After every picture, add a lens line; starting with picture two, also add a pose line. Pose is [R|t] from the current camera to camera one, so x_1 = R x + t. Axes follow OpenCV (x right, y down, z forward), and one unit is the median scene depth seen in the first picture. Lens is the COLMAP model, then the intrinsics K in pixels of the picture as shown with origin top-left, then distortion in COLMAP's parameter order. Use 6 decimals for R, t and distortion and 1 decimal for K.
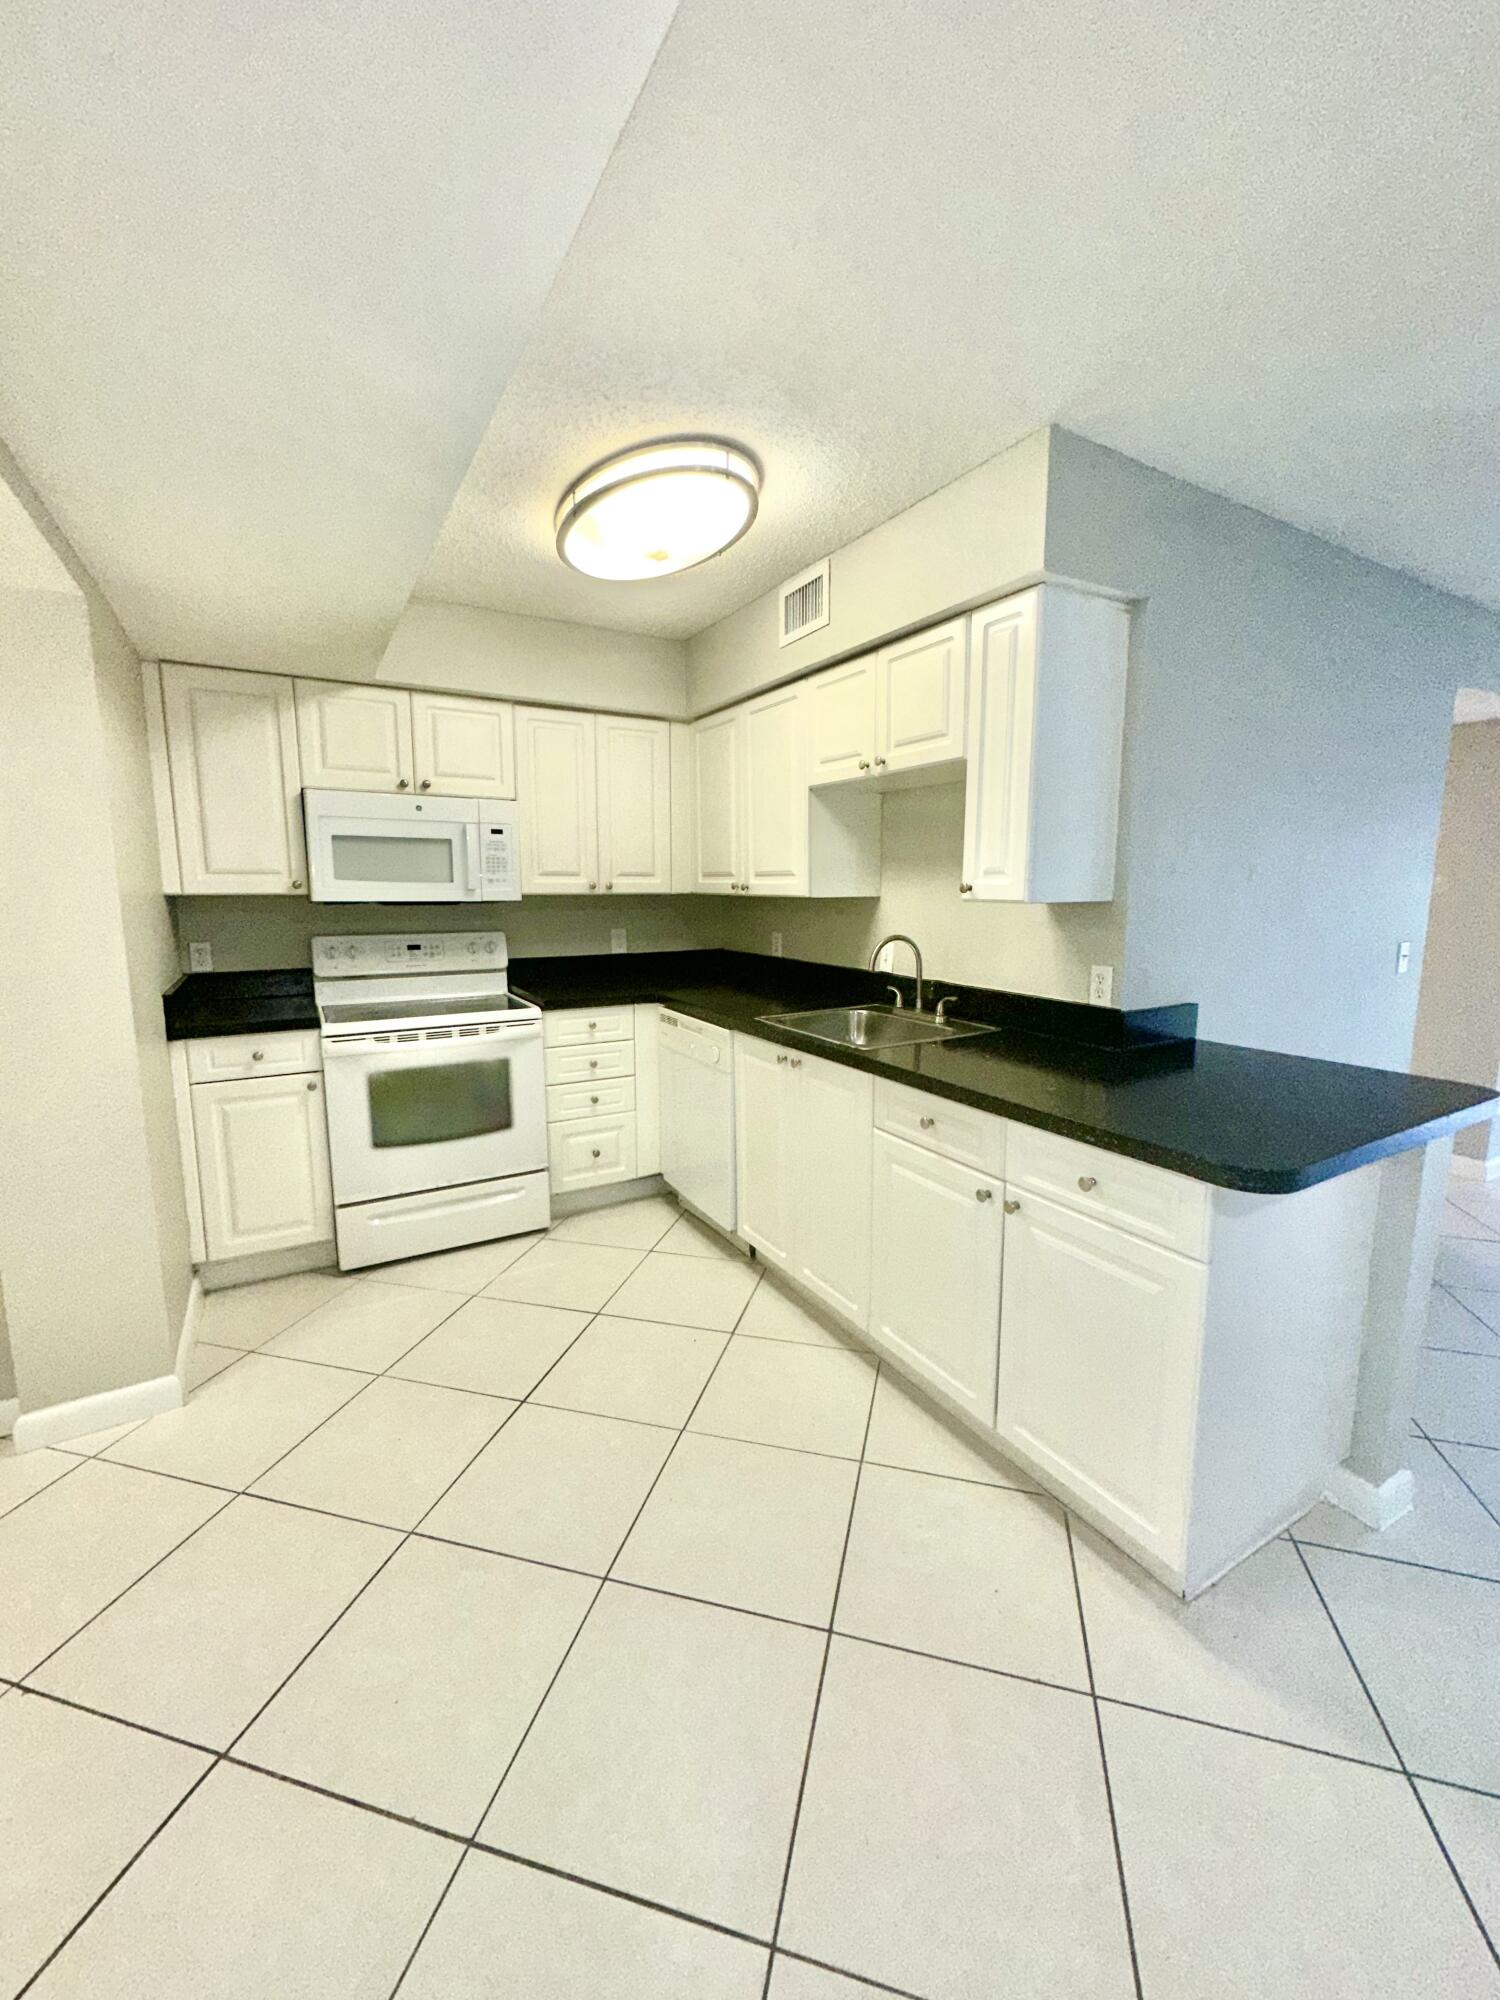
lens RADIAL K [[804.6, 0, 750.0], [0, 804.6, 1000.0], [0, 0, 1]] dist [-0.000526, 0.000060]
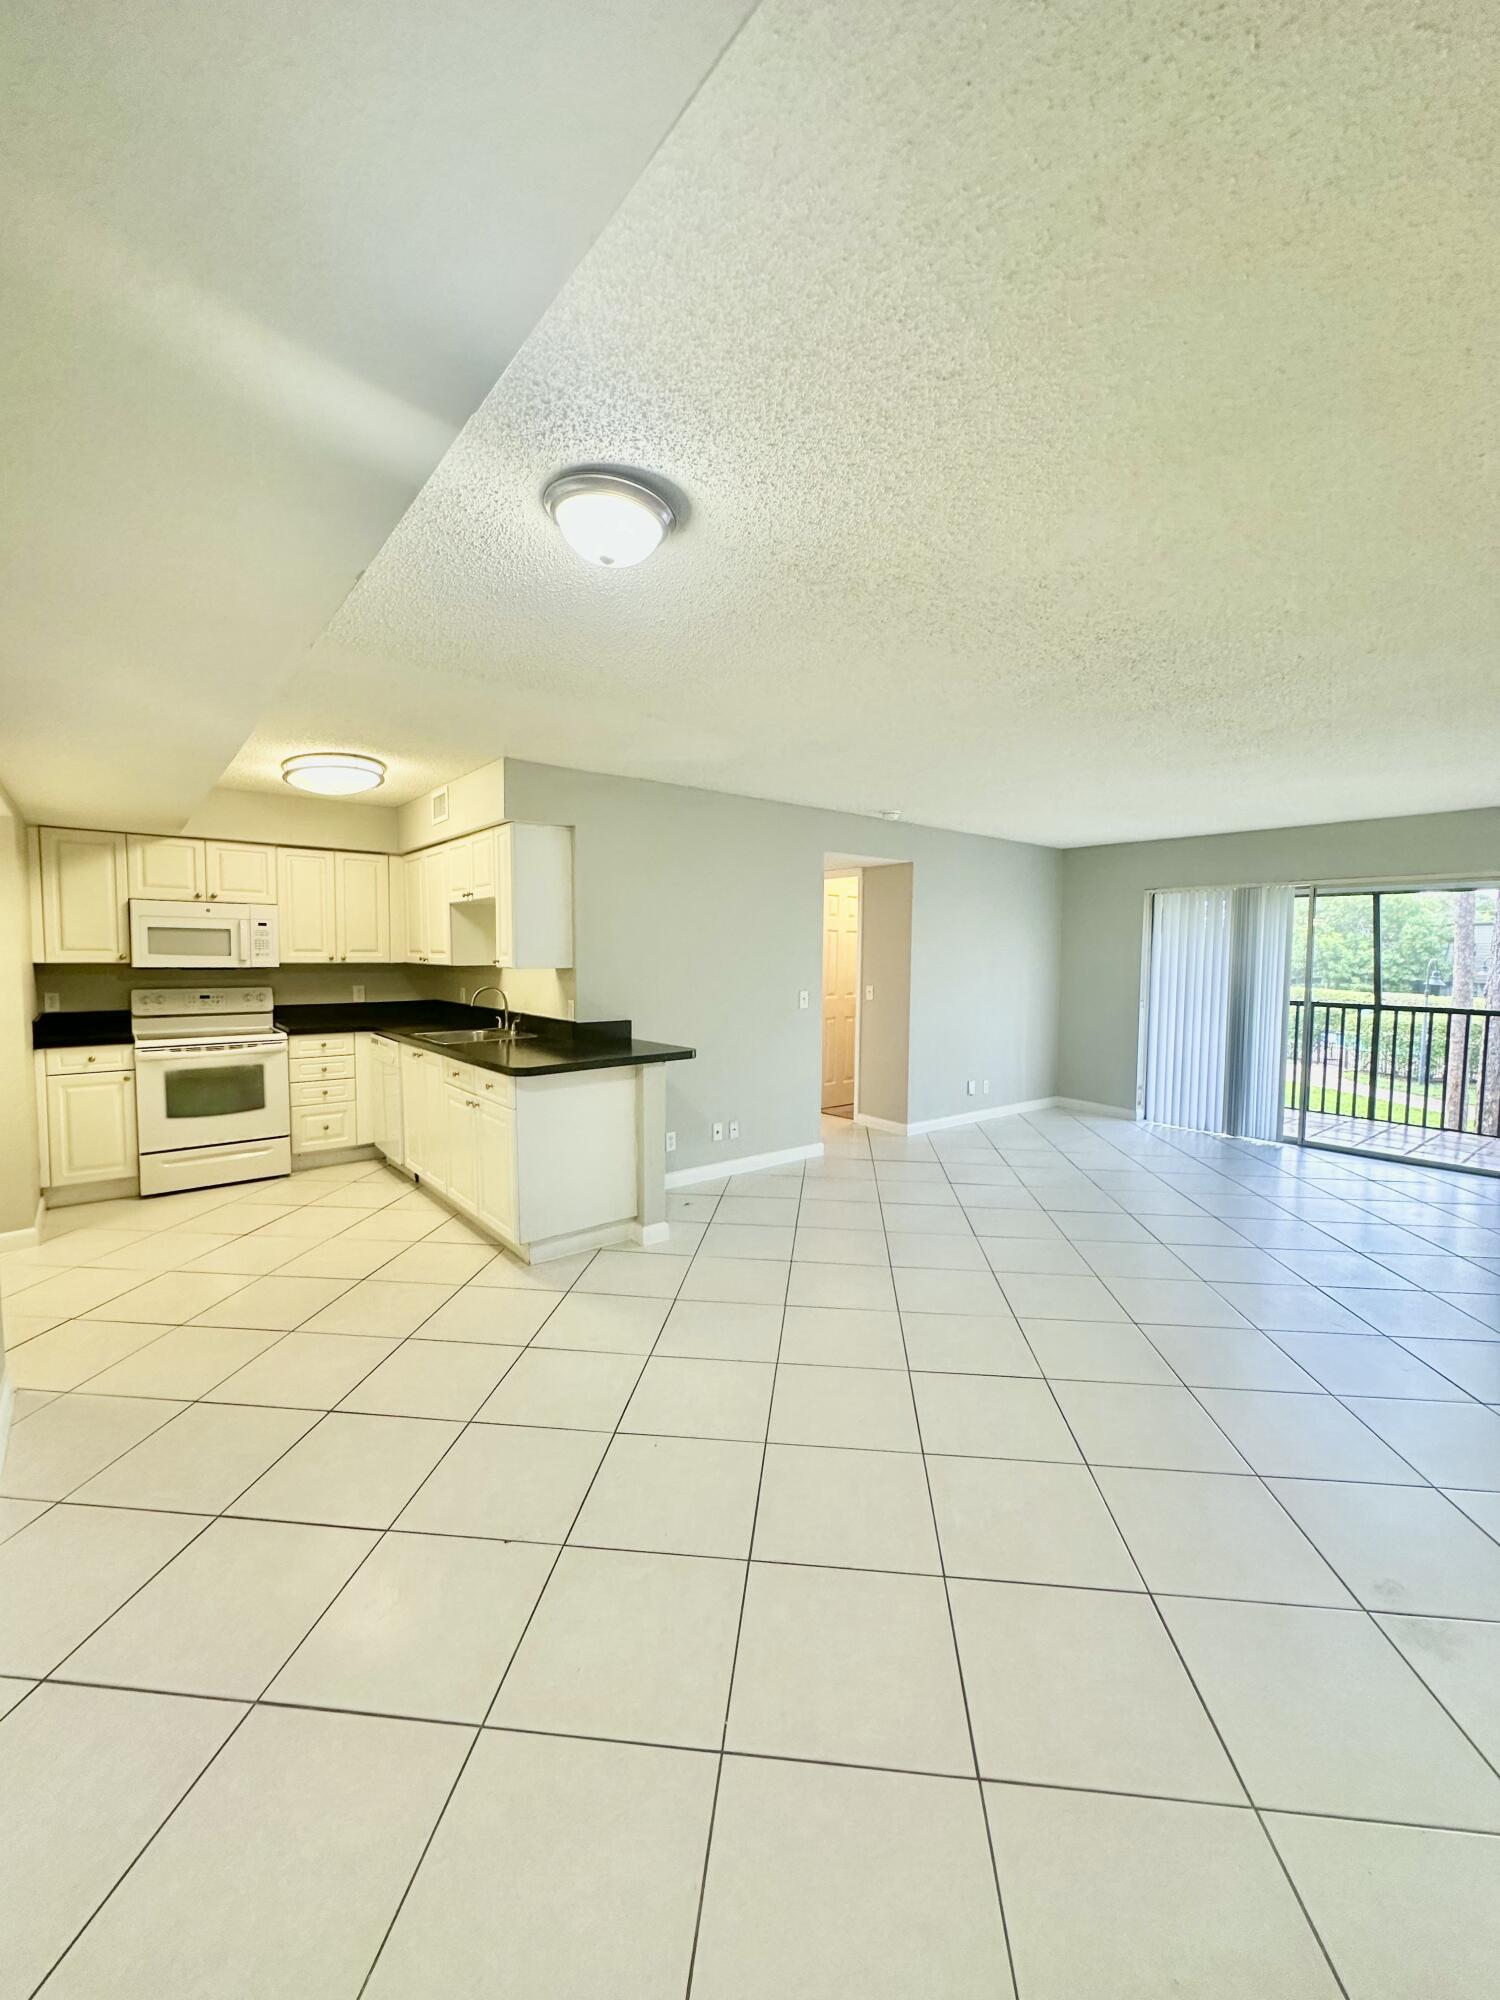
lens RADIAL K [[804.6, 0, 750.0], [0, 804.6, 1000.0], [0, 0, 1]] dist [-0.000526, 0.000060]
pose [[0.988090, -0.004446, 0.153811, 0.427449], [0.017312, 0.996448, -0.082408, 0.096332], [-0.152898, 0.084089, 0.984658, -0.766187]]
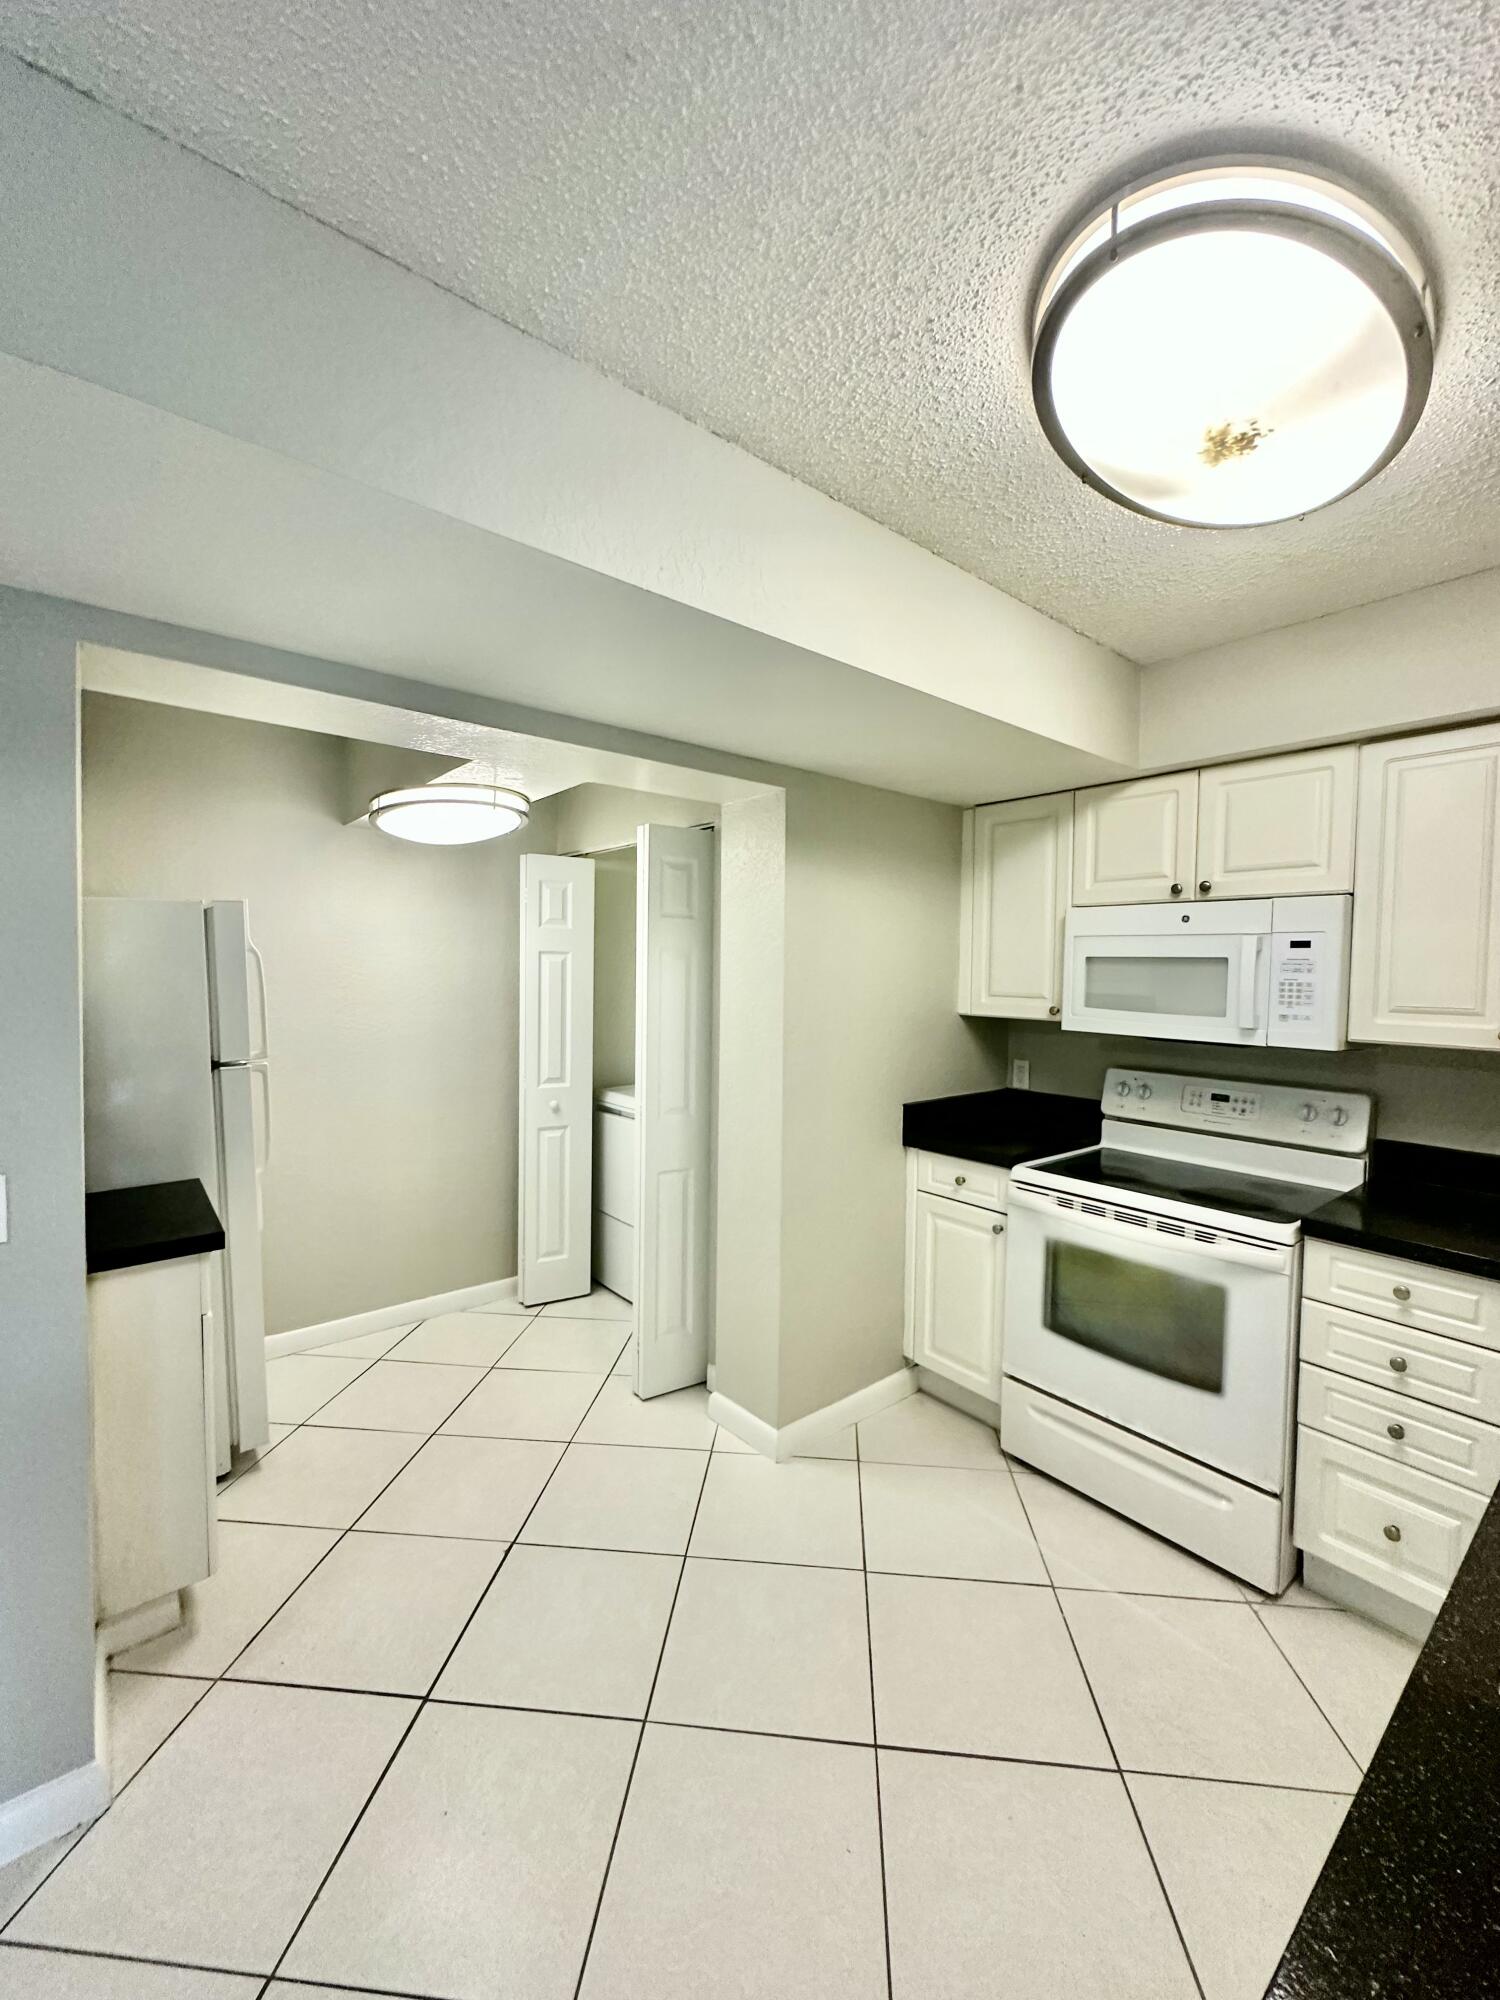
lens RADIAL K [[804.6, 0, 750.0], [0, 804.6, 1000.0], [0, 0, 1]] dist [-0.000526, 0.000060]
pose [[0.160062, 0.038472, -0.986357, 0.281538], [-0.155685, 0.987718, 0.013261, -0.110141], [0.974753, 0.151438, 0.164085, 0.492127]]
